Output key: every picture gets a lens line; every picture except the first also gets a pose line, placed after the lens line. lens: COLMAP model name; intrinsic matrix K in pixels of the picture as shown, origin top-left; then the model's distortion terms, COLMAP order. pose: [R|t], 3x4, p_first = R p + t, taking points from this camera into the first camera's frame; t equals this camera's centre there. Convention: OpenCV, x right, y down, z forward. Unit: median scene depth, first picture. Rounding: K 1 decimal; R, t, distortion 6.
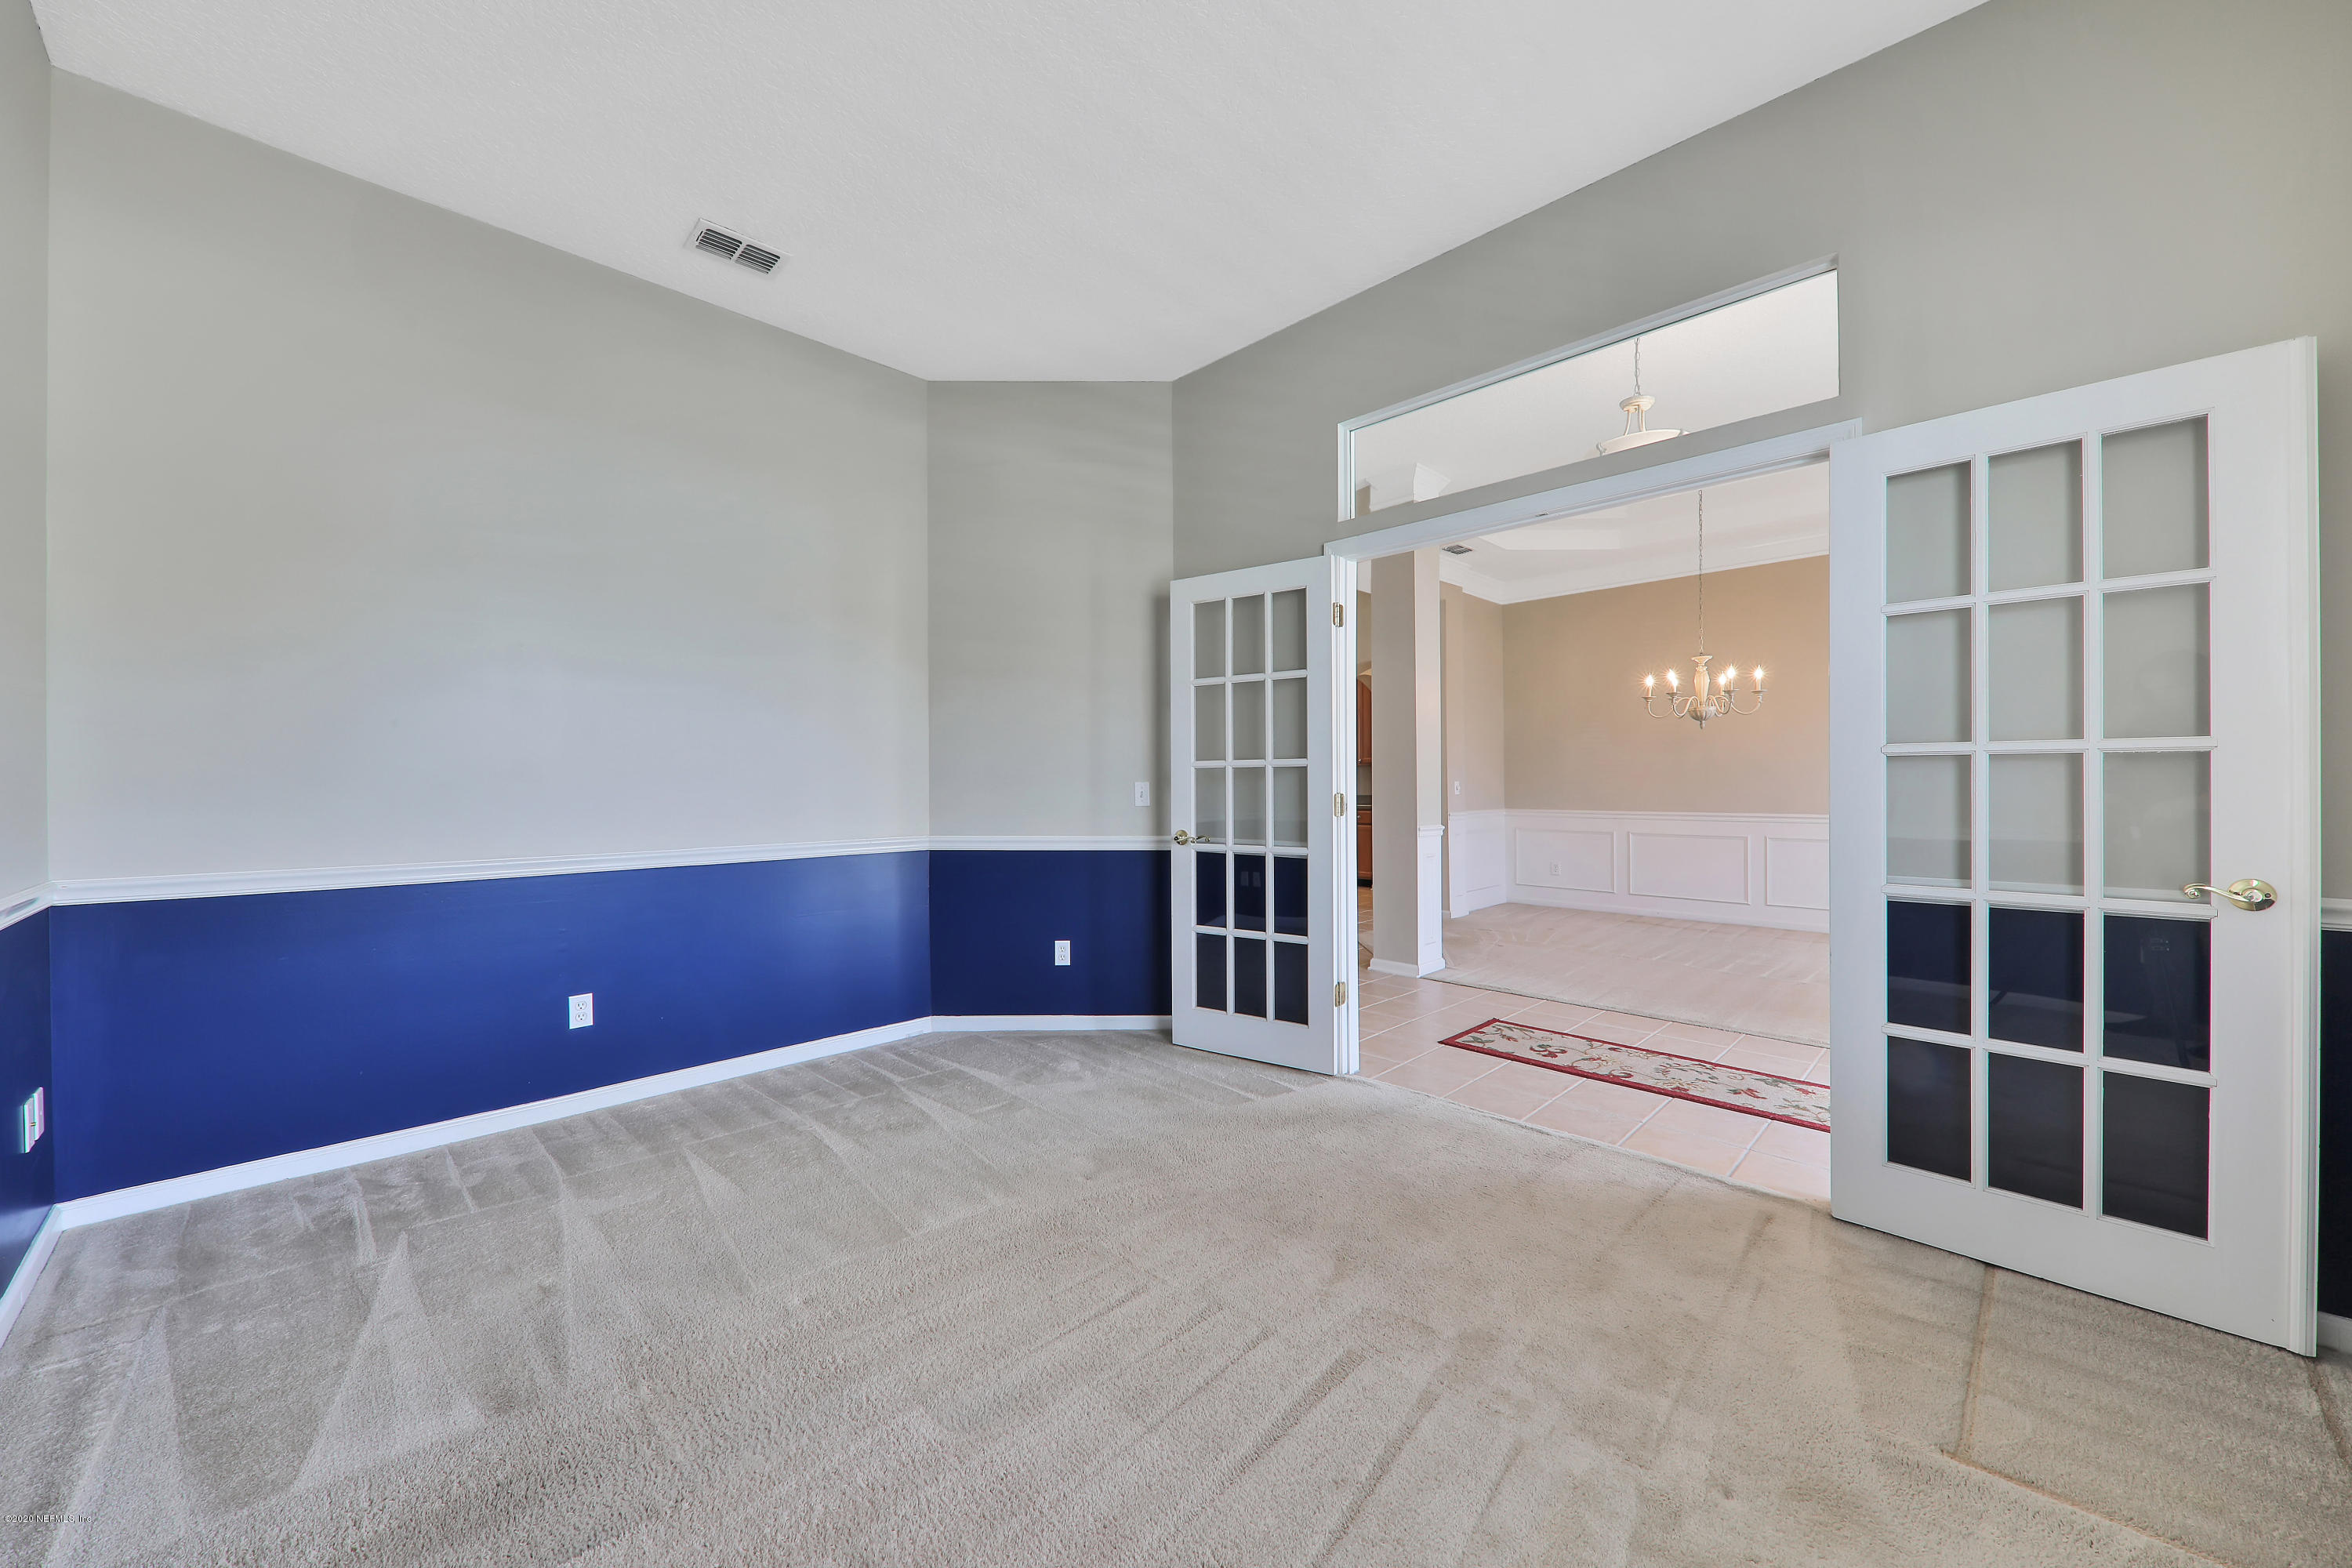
lens RADIAL K [[849.0, 0, 1165.3], [0, 849.0, 784.5], [0, 0, 1]] dist [0.001244, -0.000151]
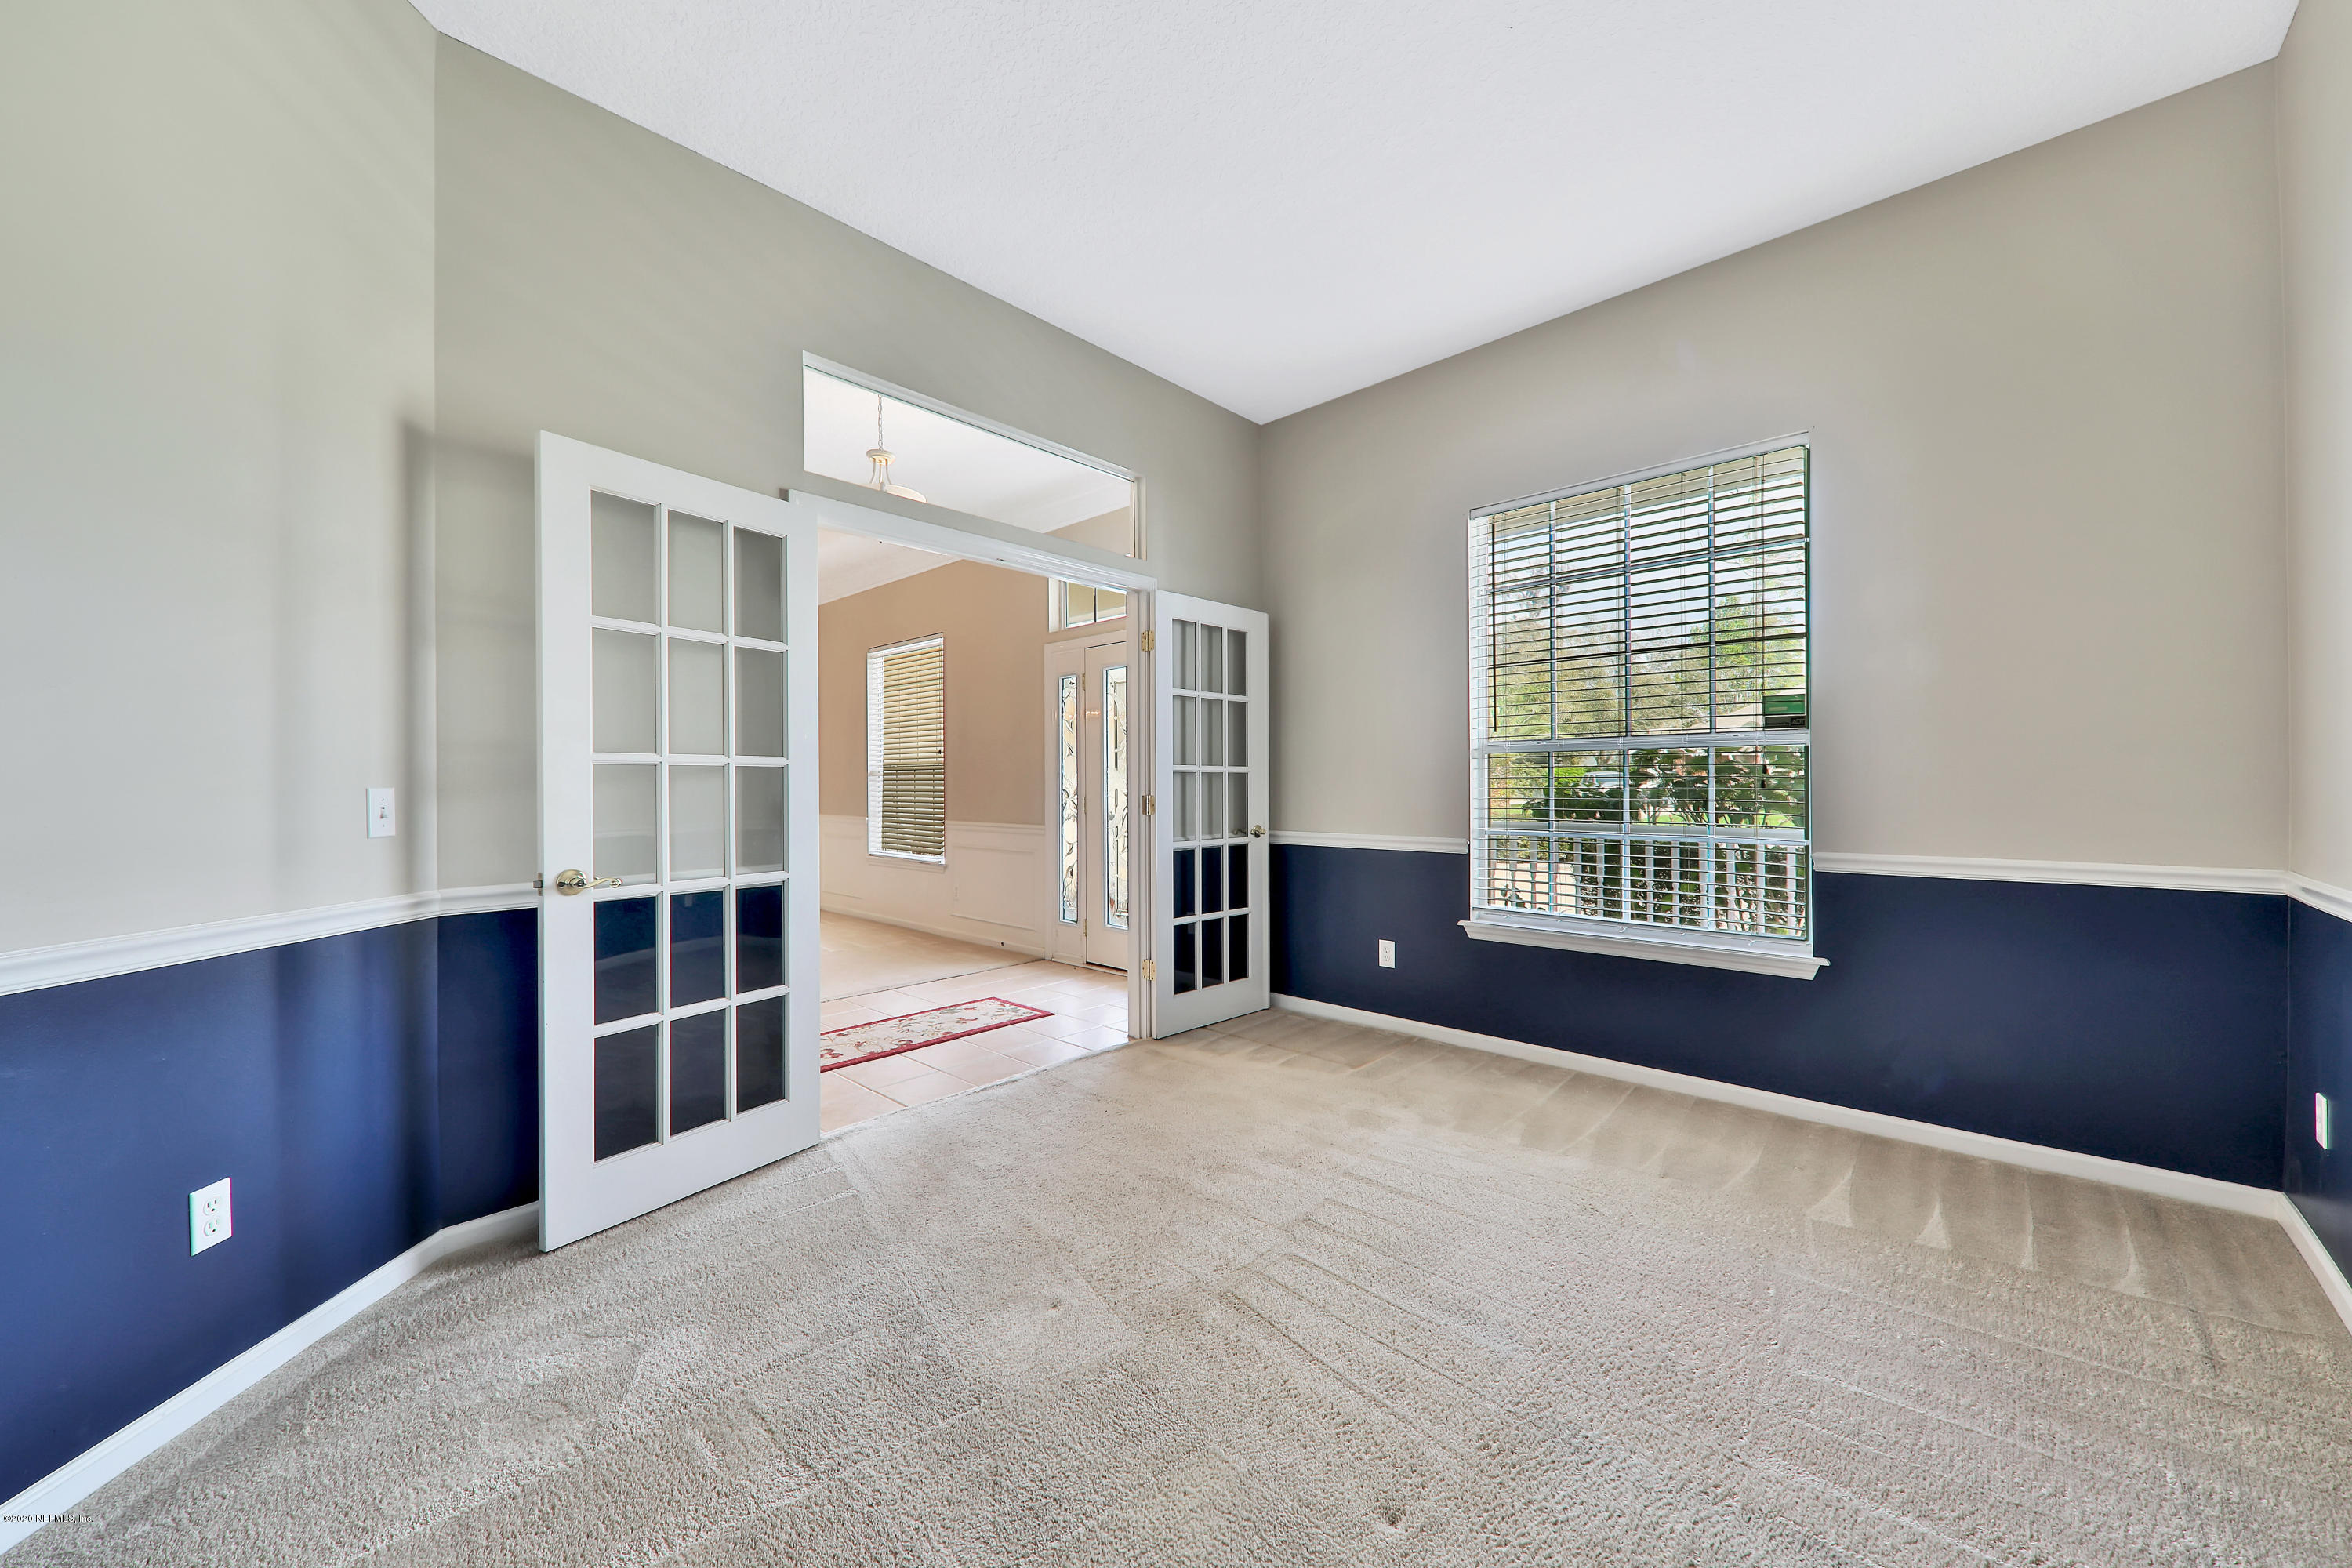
lens RADIAL K [[849.0, 0, 1186.7], [0, 849.0, 780.5], [0, 0, 1]] dist [0.001244, -0.000151]
pose [[-0.010832, 0.007300, 0.999915, -0.616230], [0.009686, 0.999927, -0.007195, 0.001938], [-0.999894, 0.009607, -0.010902, 0.636952]]
